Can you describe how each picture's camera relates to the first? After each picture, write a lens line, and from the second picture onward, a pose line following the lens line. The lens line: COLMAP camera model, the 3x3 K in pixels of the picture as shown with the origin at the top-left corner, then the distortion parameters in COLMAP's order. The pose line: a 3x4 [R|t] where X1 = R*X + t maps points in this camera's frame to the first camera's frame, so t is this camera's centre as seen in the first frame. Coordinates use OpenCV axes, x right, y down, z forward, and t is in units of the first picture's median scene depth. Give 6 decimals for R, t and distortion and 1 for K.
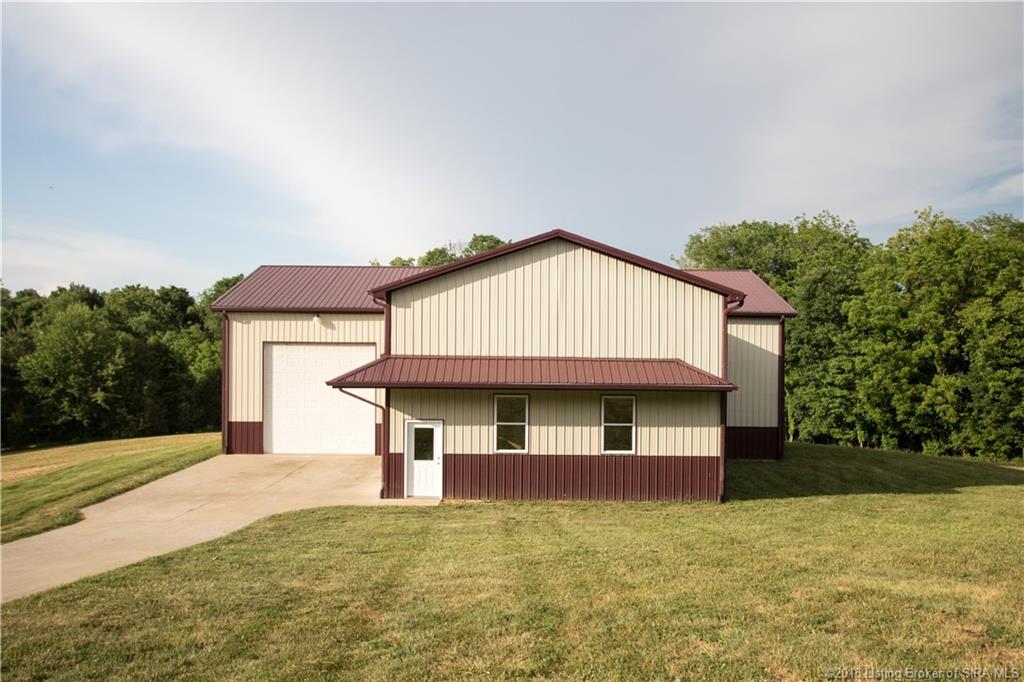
lens RADIAL K [[882.6, 0, 513.6], [0, 882.6, 342.5], [0, 0, 1]] dist [0.003419, 0.017670]
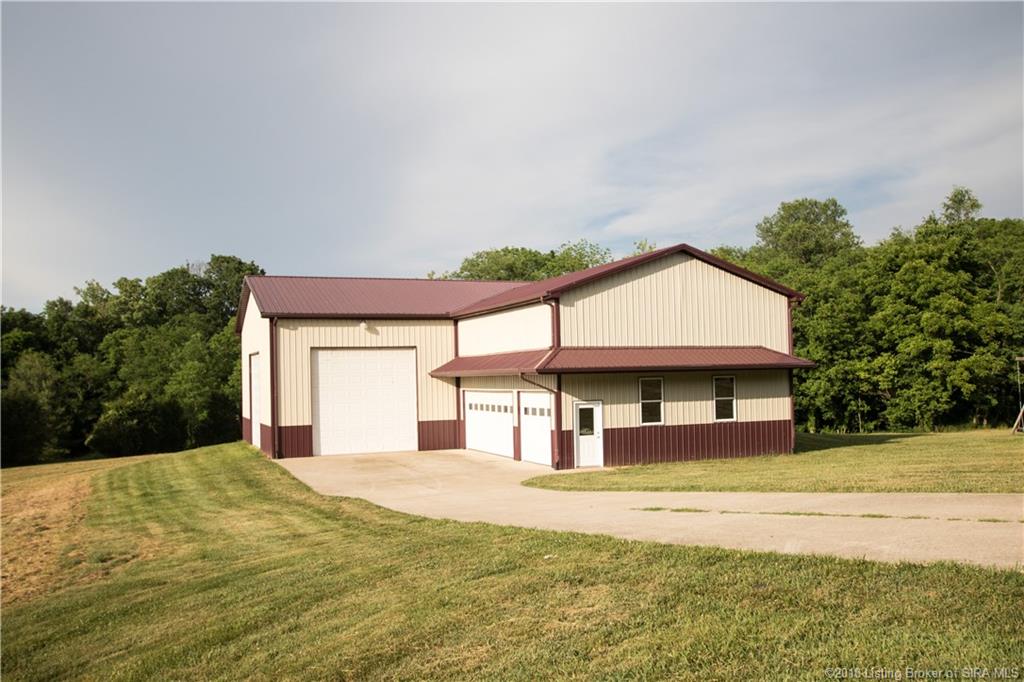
lens RADIAL K [[882.6, 0, 510.8], [0, 882.6, 343.0], [0, 0, 1]] dist [0.003419, 0.017670]
pose [[0.926824, -0.016361, 0.375139, -0.639127], [0.027420, 0.999332, -0.024160, 0.035674], [-0.374493, 0.032678, 0.926654, -0.061833]]
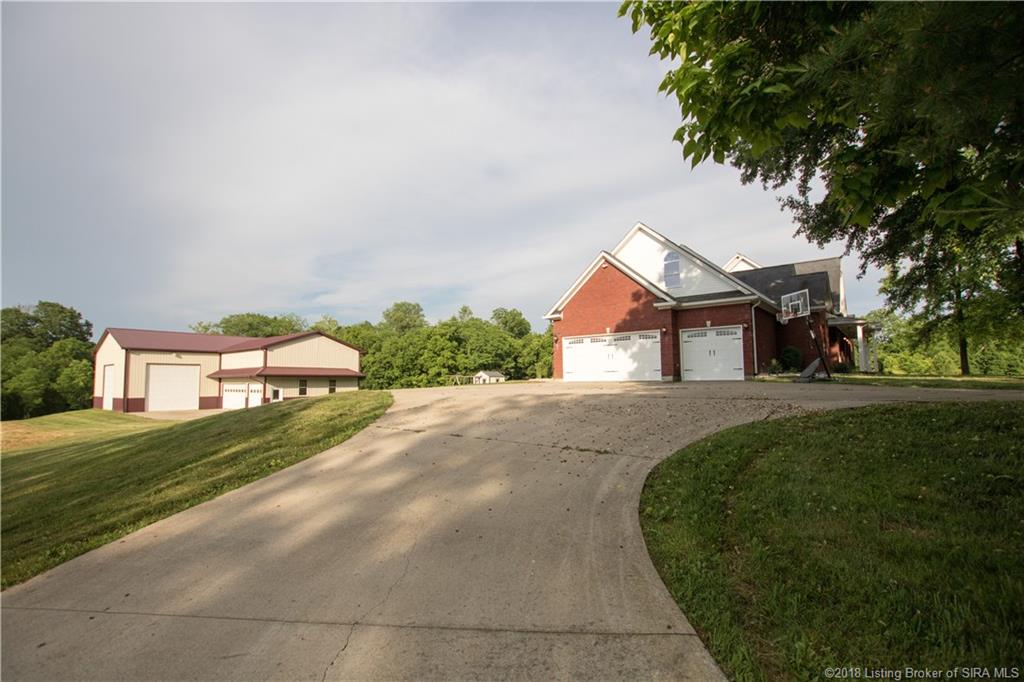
lens RADIAL K [[475.0, 0, 512.1], [0, 475.0, 347.3], [0, 0, 1]] dist [-0.032271, 0.004567]
pose [[0.626787, 0.041882, 0.778064, -0.896948], [0.006178, 0.998256, -0.058712, 0.050014], [-0.779166, 0.041607, 0.625435, -0.730437]]
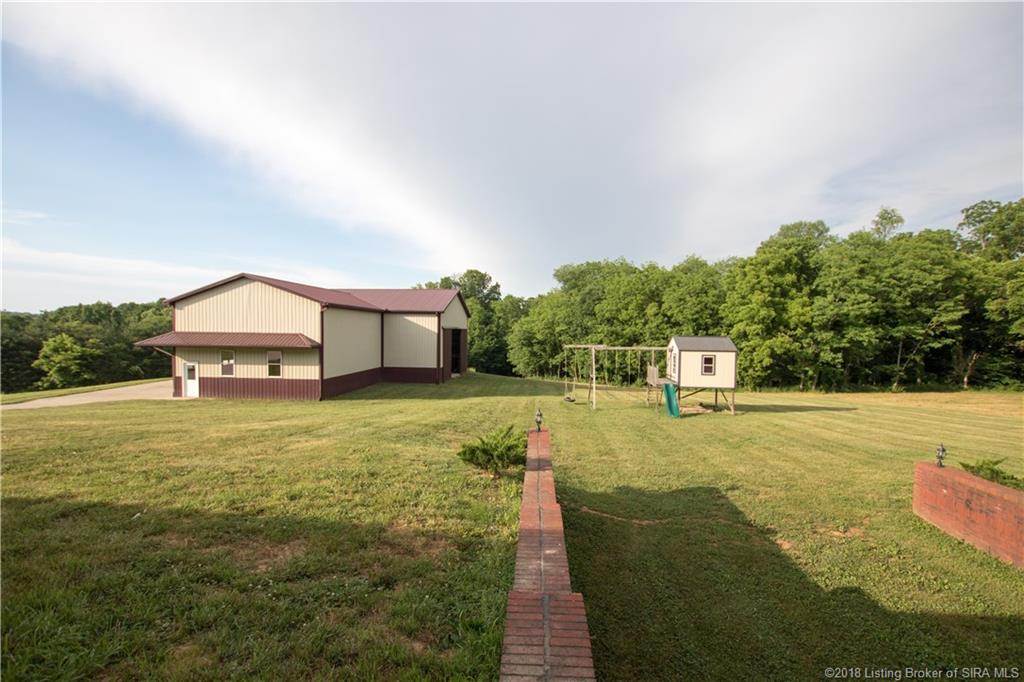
lens RADIAL K [[475.0, 0, 513.0], [0, 475.0, 343.9], [0, 0, 1]] dist [-0.032271, 0.004567]
pose [[0.997244, 0.002815, -0.074144, 0.778957], [-0.000107, 0.999334, 0.036499, 0.002026], [0.074197, -0.036391, 0.996579, -0.092923]]
